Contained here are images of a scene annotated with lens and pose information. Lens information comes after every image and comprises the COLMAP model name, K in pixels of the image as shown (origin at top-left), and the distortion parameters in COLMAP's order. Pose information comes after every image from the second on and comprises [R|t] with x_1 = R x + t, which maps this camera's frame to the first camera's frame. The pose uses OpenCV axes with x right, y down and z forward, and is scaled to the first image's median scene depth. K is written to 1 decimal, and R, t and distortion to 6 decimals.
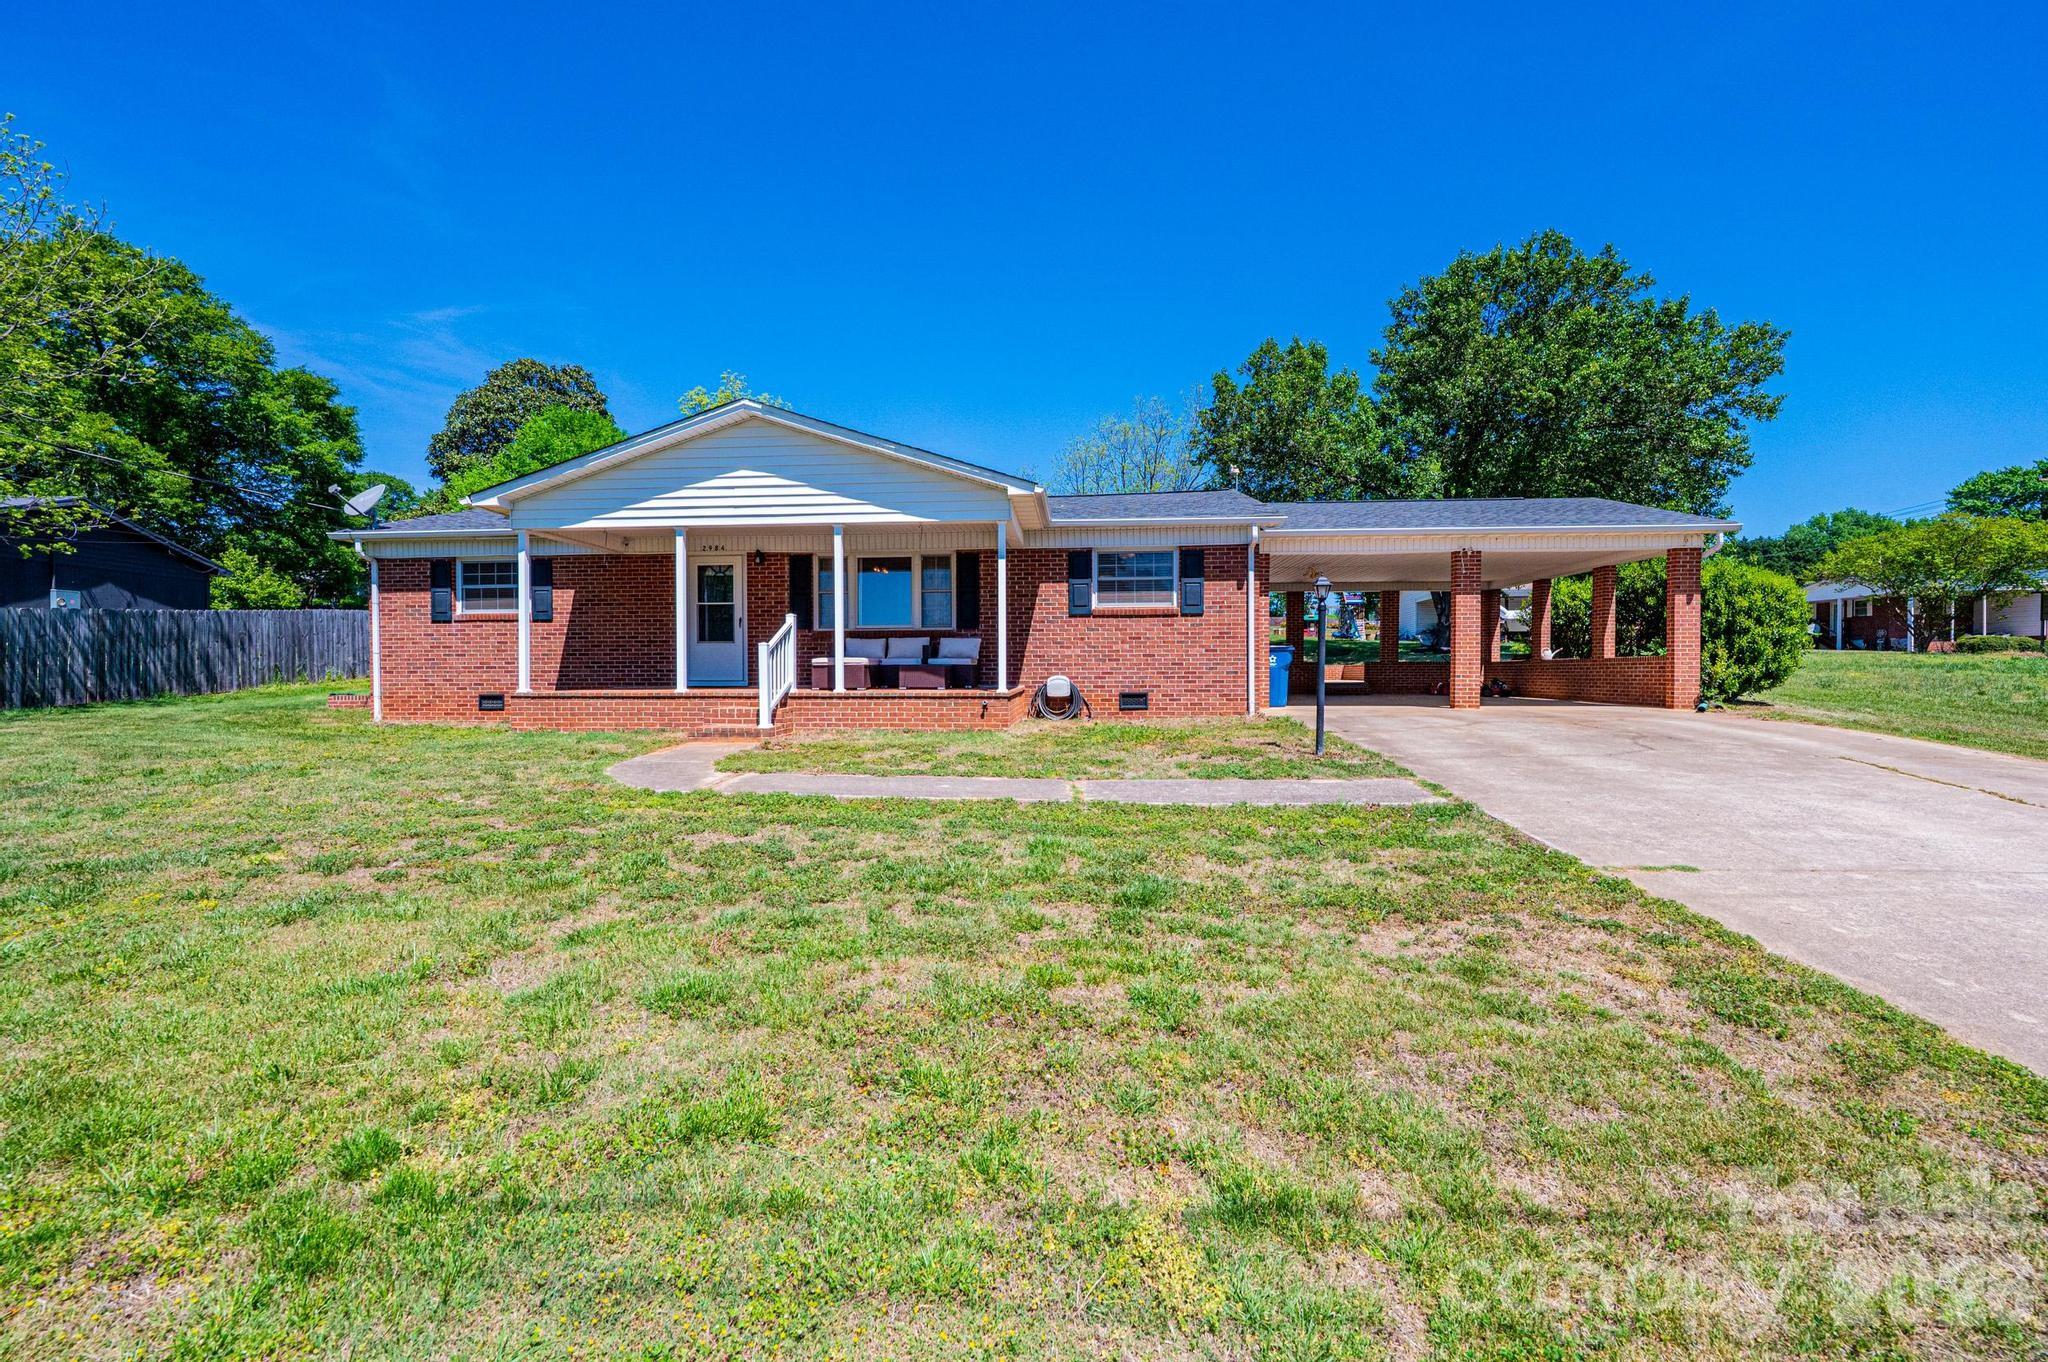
lens RADIAL K [[840.2, 0, 1024.0], [0, 840.2, 681.0], [0, 0, 1]] dist [-0.001211, 0.000143]
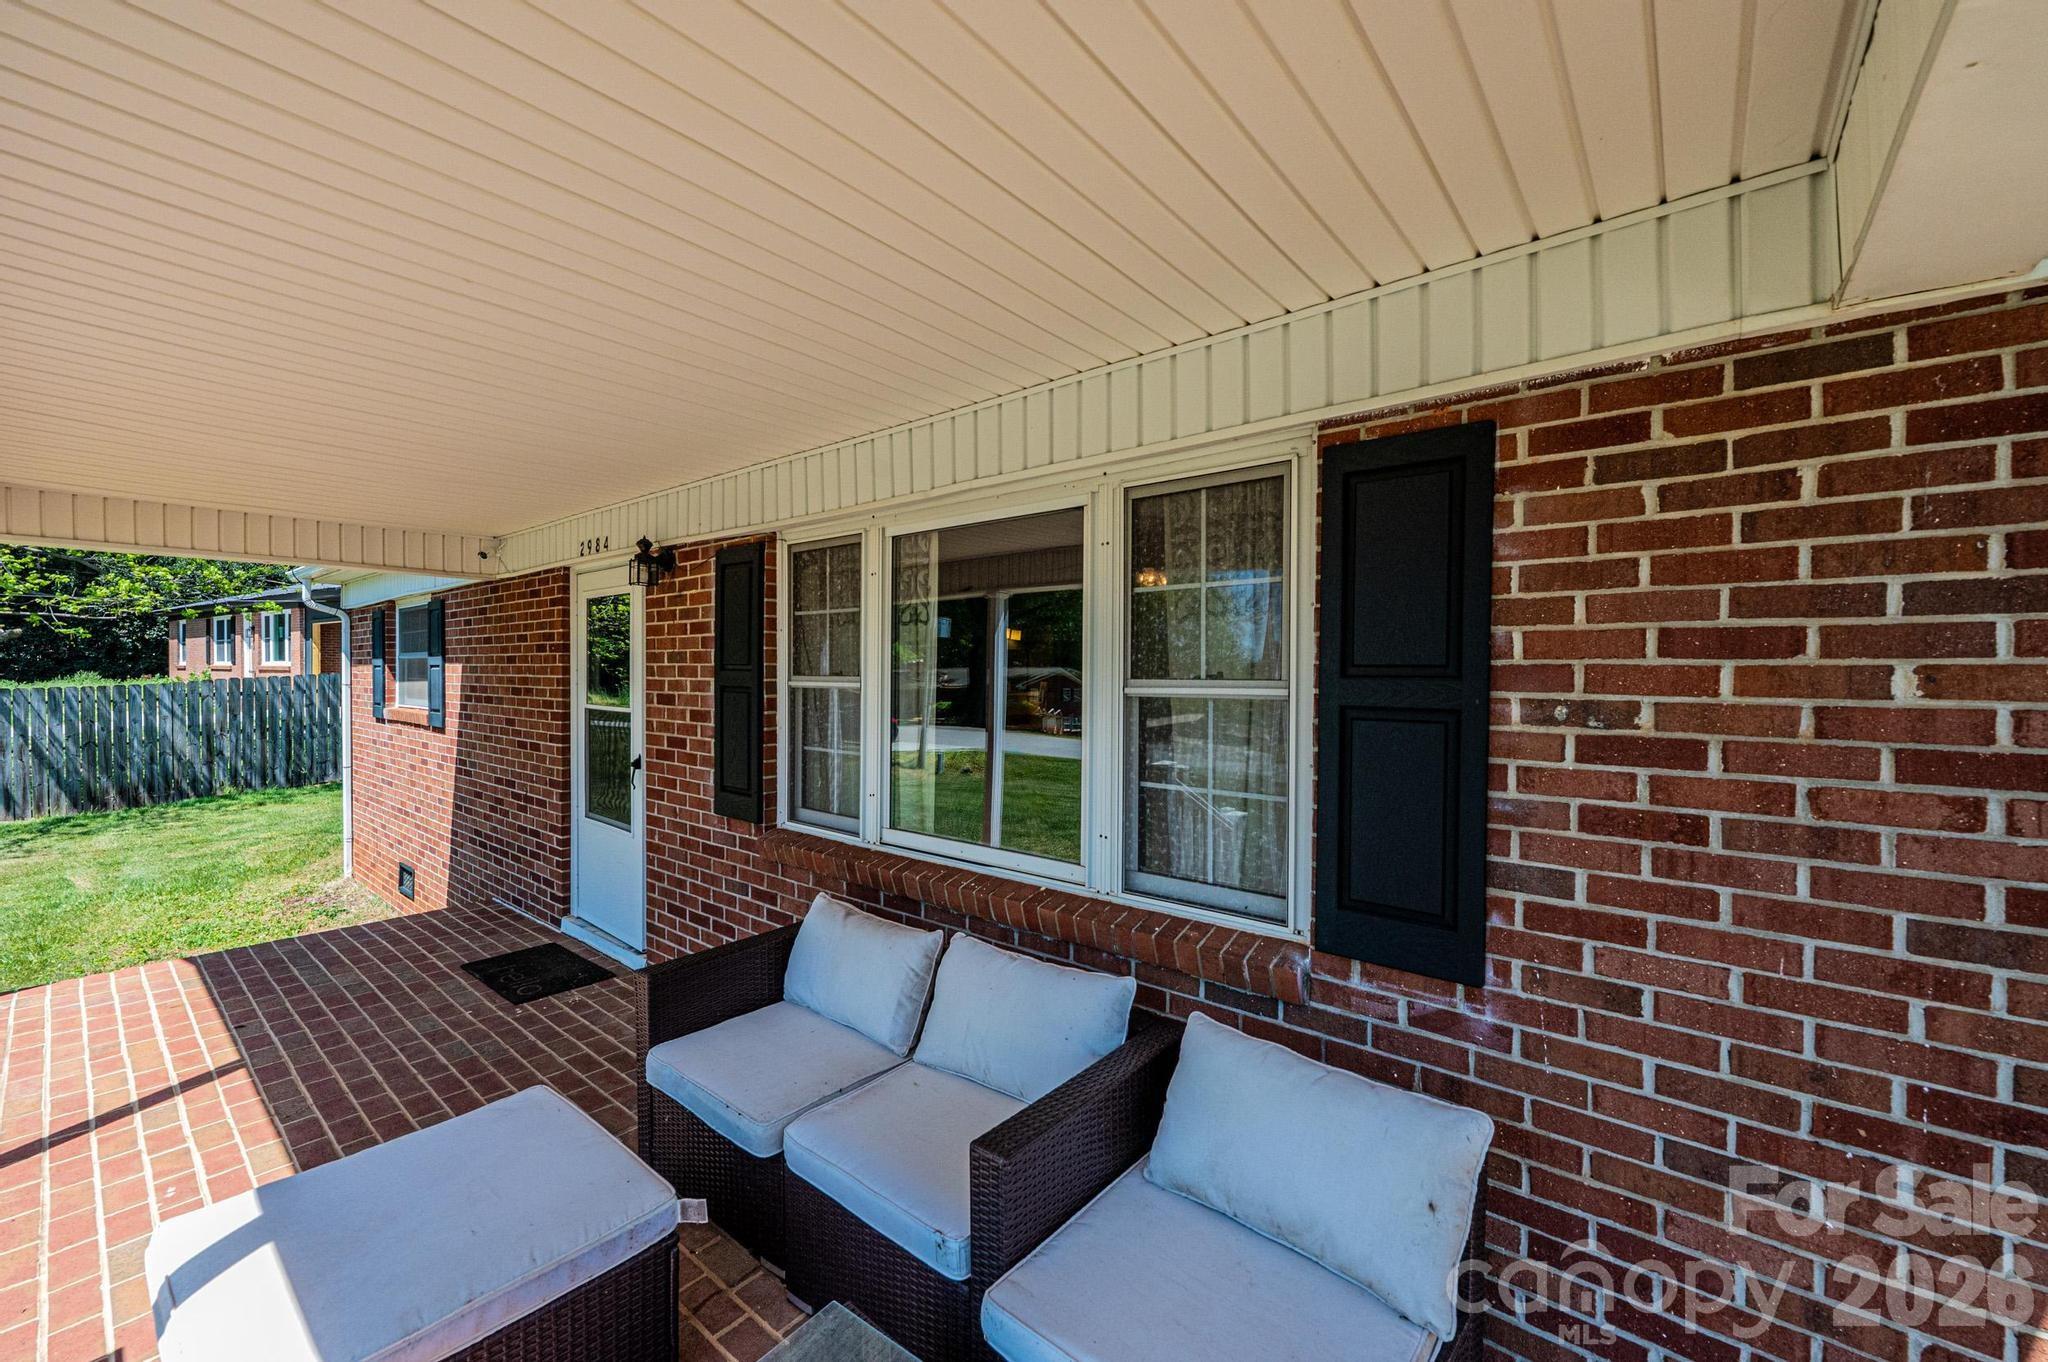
lens RADIAL K [[823.4, 0, 1024.0], [0, 823.4, 681.0], [0, 0, 1]] dist [0.022343, -0.000006]
pose [[0.809296, 0.014920, -0.587212, -0.035420], [-0.007924, 0.999864, 0.014484, -0.110371], [0.587348, -0.007069, 0.809304, 0.834728]]
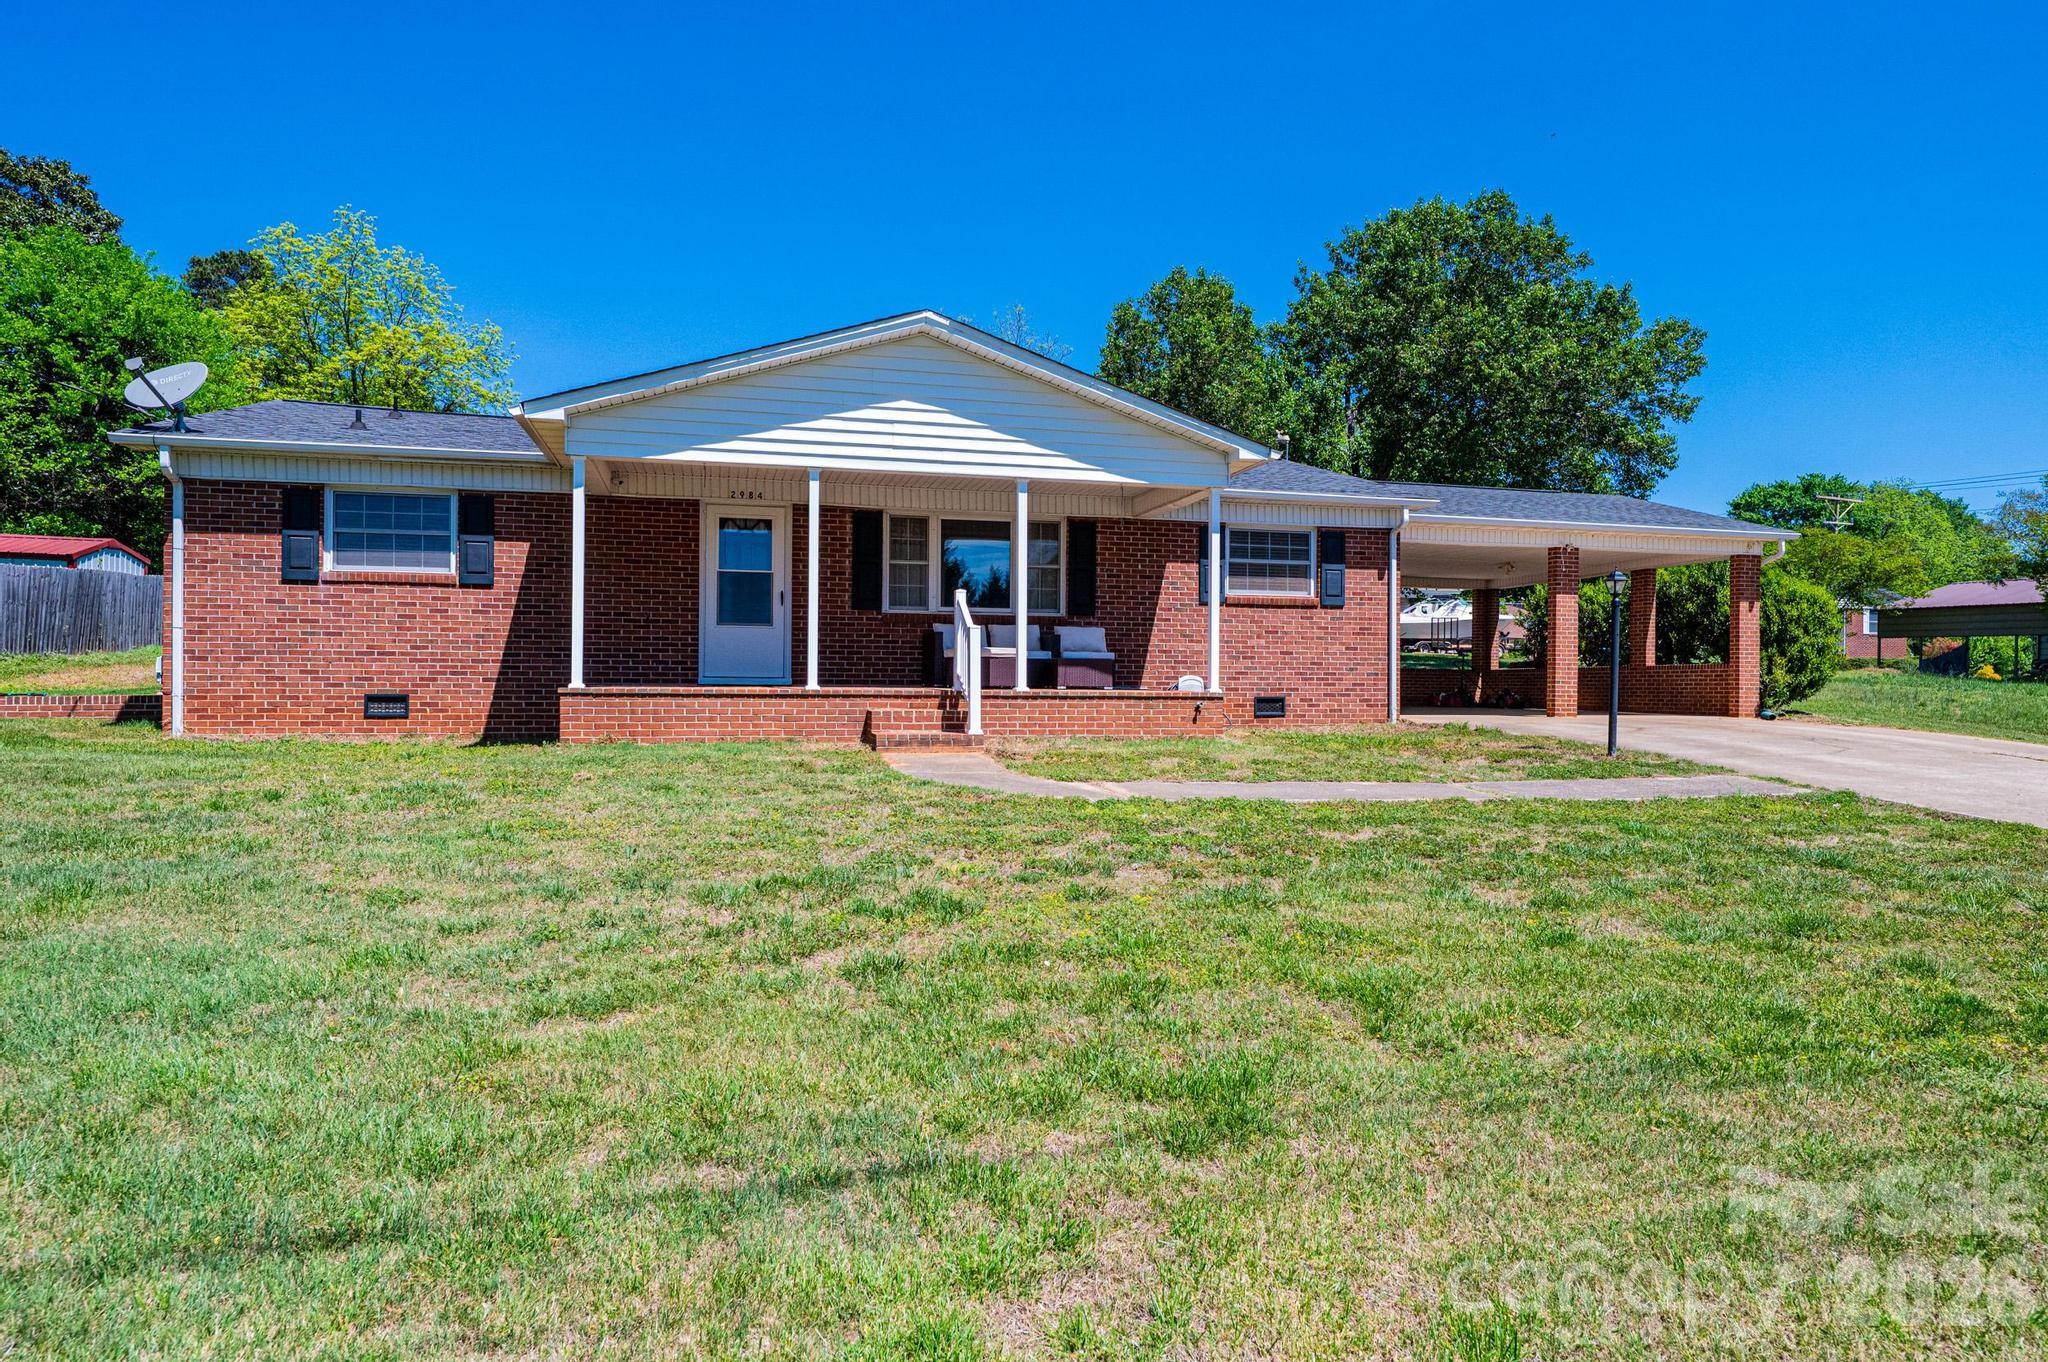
lens RADIAL K [[1182.0, 0, 1024.0], [0, 1182.0, 681.0], [0, 0, 1]] dist [-0.001526, -0.001214]
pose [[0.947389, 0.010771, 0.319903, -0.469481], [-0.005841, 0.999849, -0.016369, 0.018424], [-0.320031, 0.013639, 0.947309, -0.045223]]
